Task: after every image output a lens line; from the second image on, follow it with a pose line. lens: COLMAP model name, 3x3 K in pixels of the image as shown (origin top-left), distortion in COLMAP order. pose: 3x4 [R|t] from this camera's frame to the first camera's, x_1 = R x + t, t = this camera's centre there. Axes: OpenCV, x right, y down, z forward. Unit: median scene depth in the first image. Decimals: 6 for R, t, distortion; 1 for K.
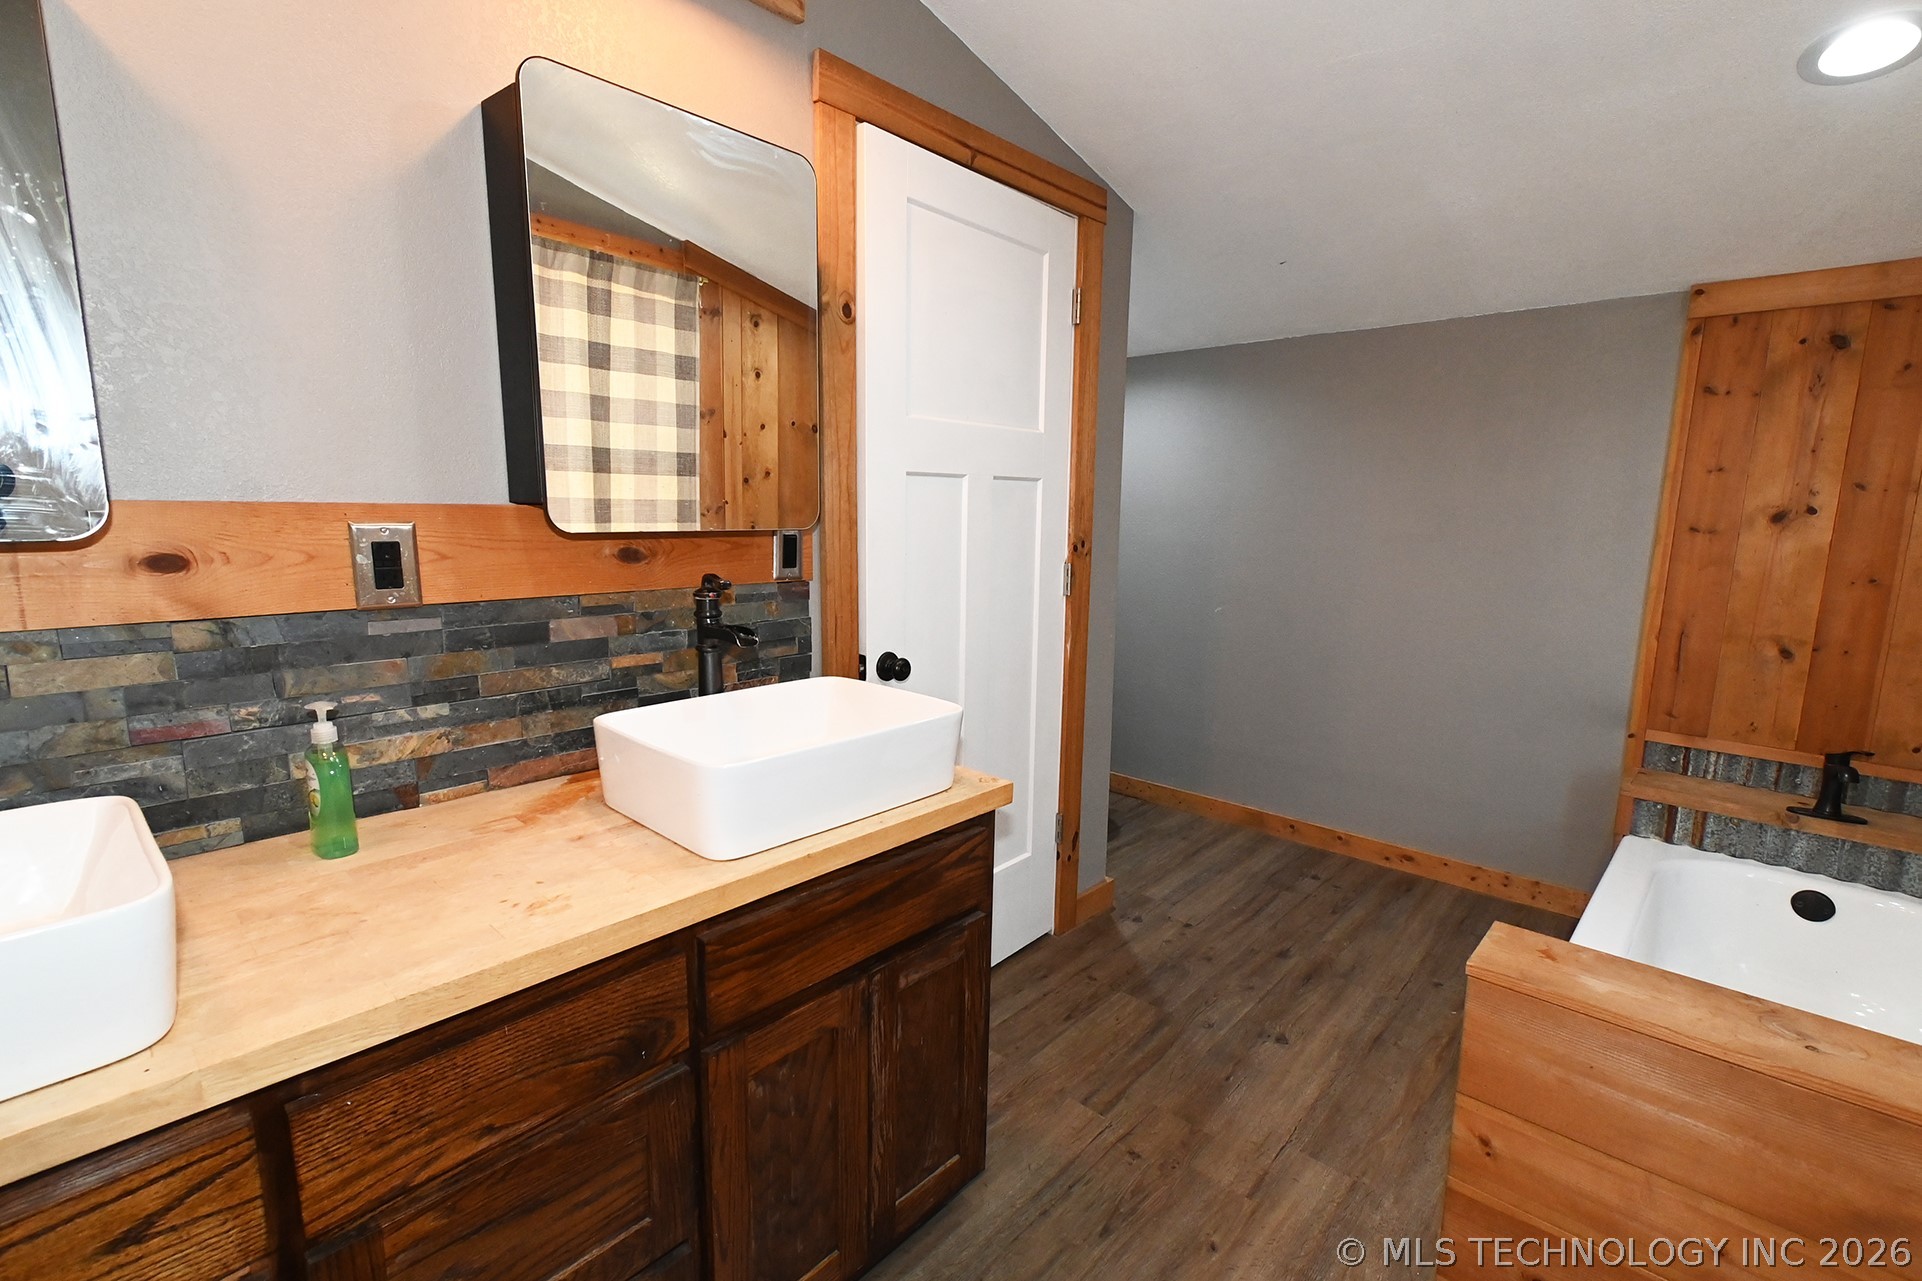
lens RADIAL K [[861.7, 0, 968.6], [0, 861.7, 633.6], [0, 0, 1]] dist [0.010156, -0.005045]
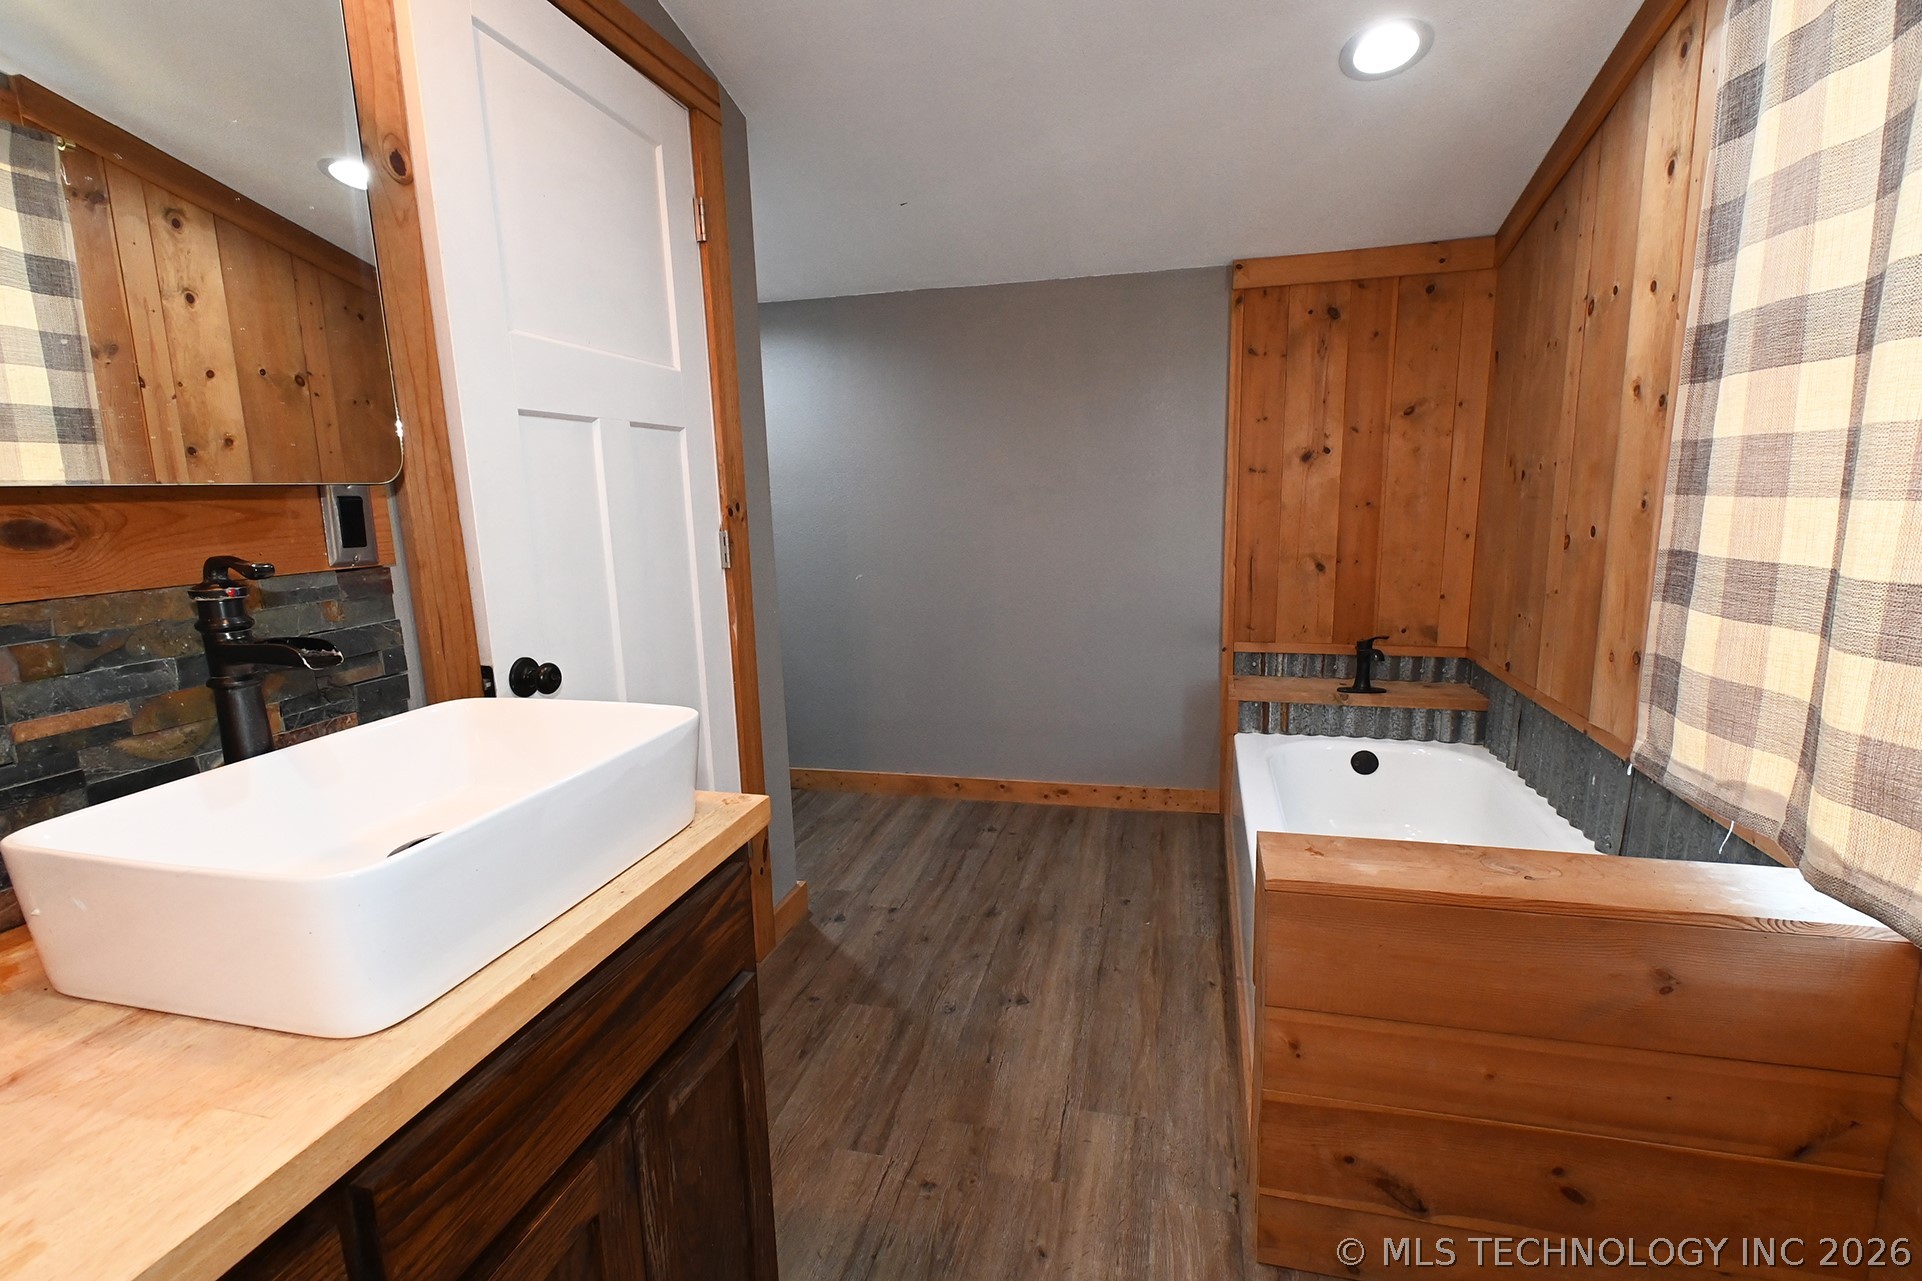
lens RADIAL K [[861.7, 0, 973.6], [0, 861.7, 638.1], [0, 0, 1]] dist [0.010156, -0.005045]
pose [[0.874744, -0.120079, 0.469472, -0.088243], [0.109732, 0.992730, 0.049457, 0.009172], [-0.471997, 0.008253, 0.881561, 0.153159]]
